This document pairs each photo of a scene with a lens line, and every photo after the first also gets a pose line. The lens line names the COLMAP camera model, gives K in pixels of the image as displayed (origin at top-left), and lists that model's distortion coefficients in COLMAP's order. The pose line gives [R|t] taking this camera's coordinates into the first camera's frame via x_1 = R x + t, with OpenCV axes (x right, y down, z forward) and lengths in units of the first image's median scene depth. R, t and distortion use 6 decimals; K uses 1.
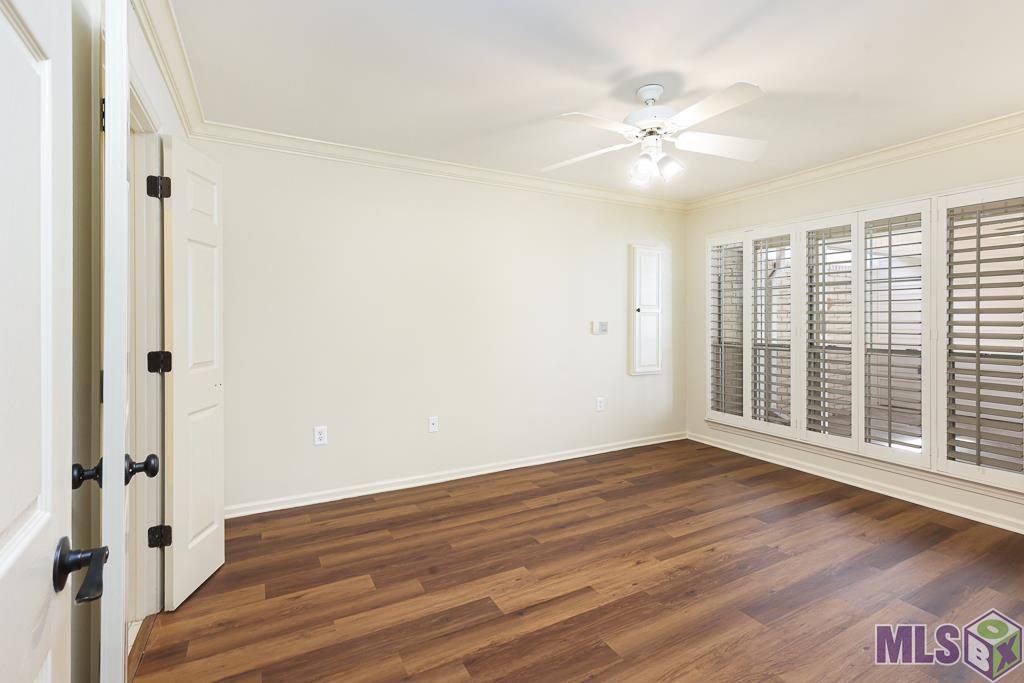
lens RADIAL K [[473.7, 0, 513.7], [0, 473.7, 318.1], [0, 0, 1]] dist [-0.001588, -0.000110]
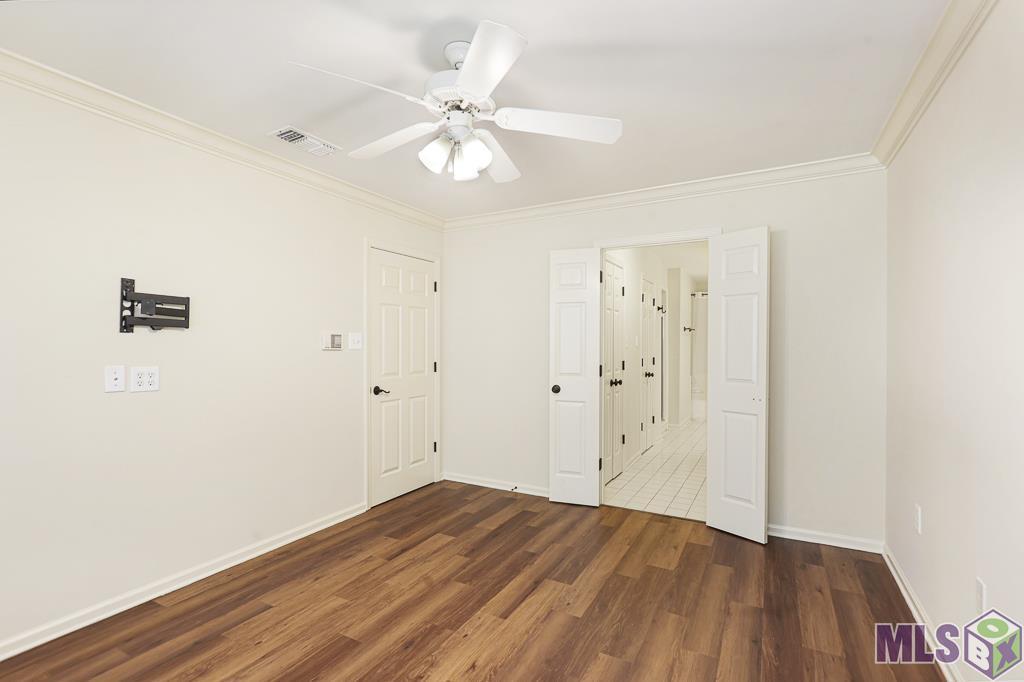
lens RADIAL K [[498.4, 0, 512.0], [0, 498.4, 341.0], [0, 0, 1]] dist [0.000202, 0.000415]
pose [[-0.841386, -0.004050, -0.540420, 0.727253], [-0.001149, 0.999983, -0.005705, -0.012759], [0.540434, -0.004179, -0.841376, 1.918721]]
